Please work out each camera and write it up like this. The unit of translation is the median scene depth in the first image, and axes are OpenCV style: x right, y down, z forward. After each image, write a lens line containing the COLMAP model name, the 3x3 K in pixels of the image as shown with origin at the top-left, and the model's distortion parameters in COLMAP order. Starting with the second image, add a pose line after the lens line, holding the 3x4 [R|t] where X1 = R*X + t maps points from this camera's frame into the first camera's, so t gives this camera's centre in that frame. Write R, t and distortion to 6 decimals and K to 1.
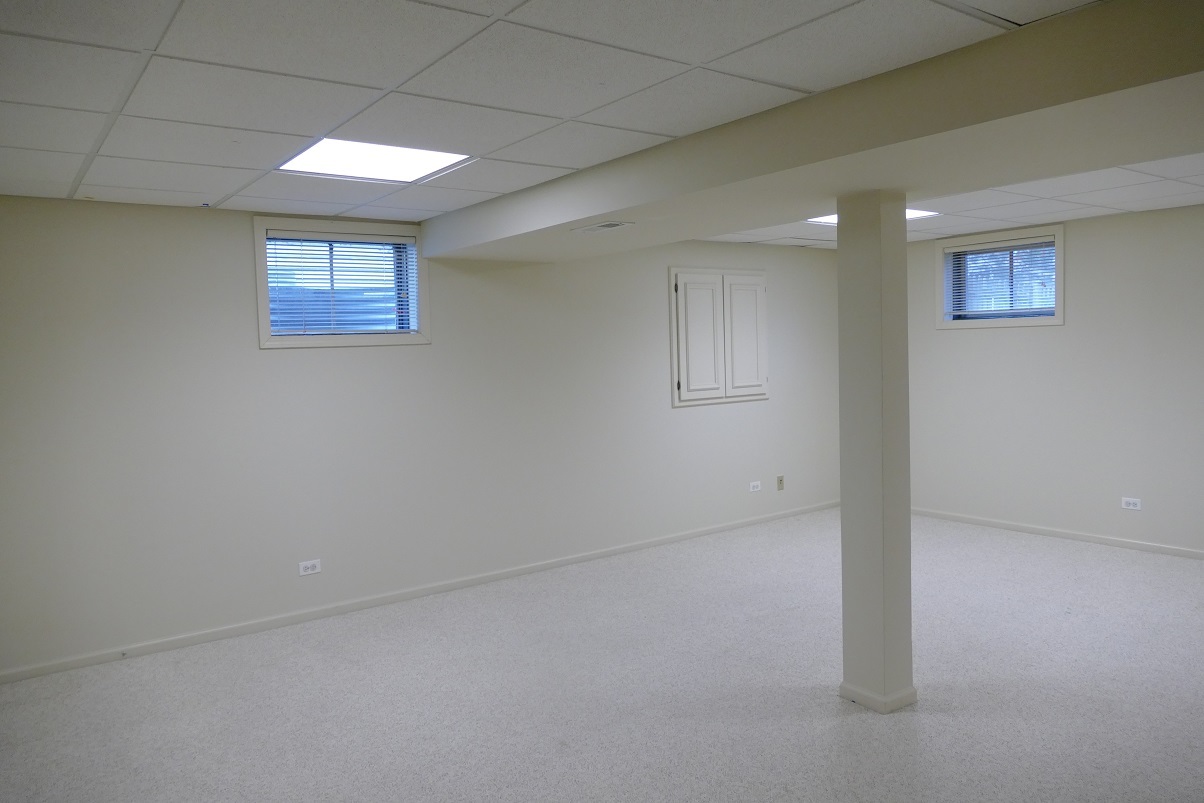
lens RADIAL K [[851.7, 0, 605.4], [0, 851.7, 397.4], [0, 0, 1]] dist [-0.030926, 0.019541]
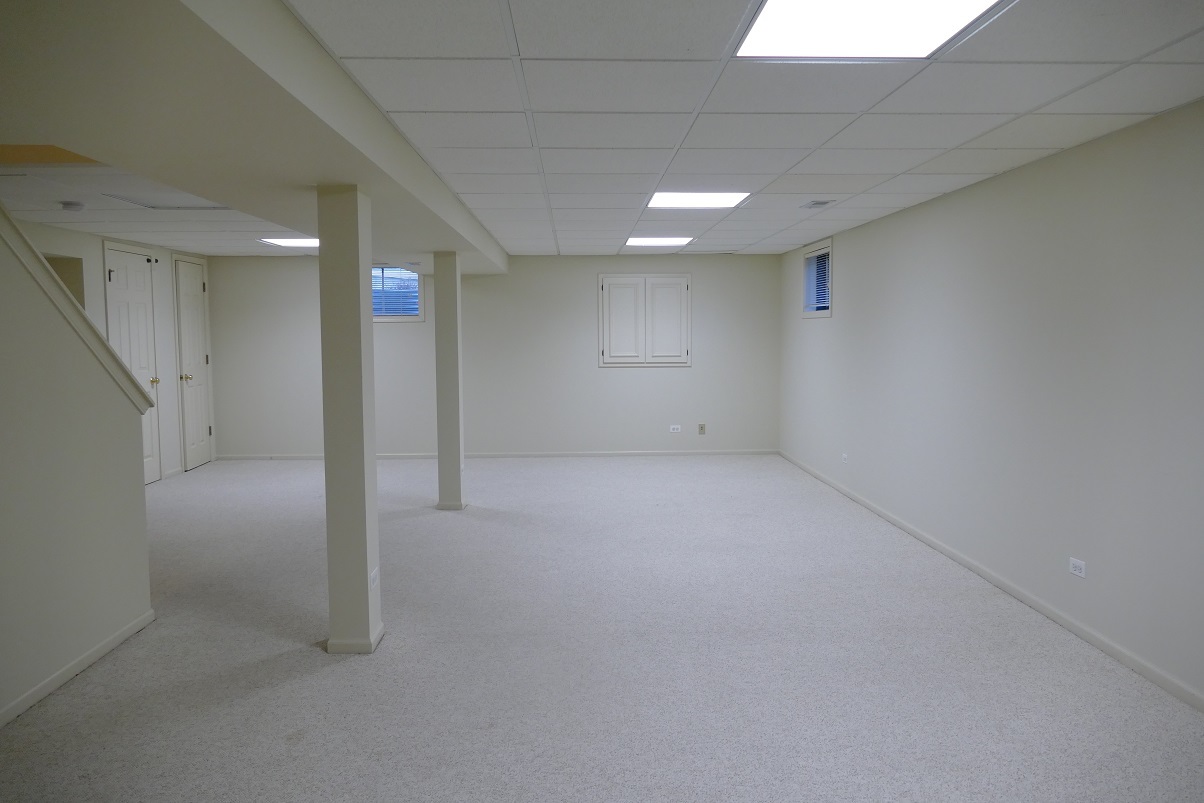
lens RADIAL K [[851.7, 0, 605.4], [0, 851.7, 397.4], [0, 0, 1]] dist [-0.030926, 0.019541]
pose [[0.818212, 0.070868, -0.570532, 0.918057], [-0.053330, 0.997451, 0.047416, -0.006761], [0.572438, -0.008370, 0.819905, -0.219178]]
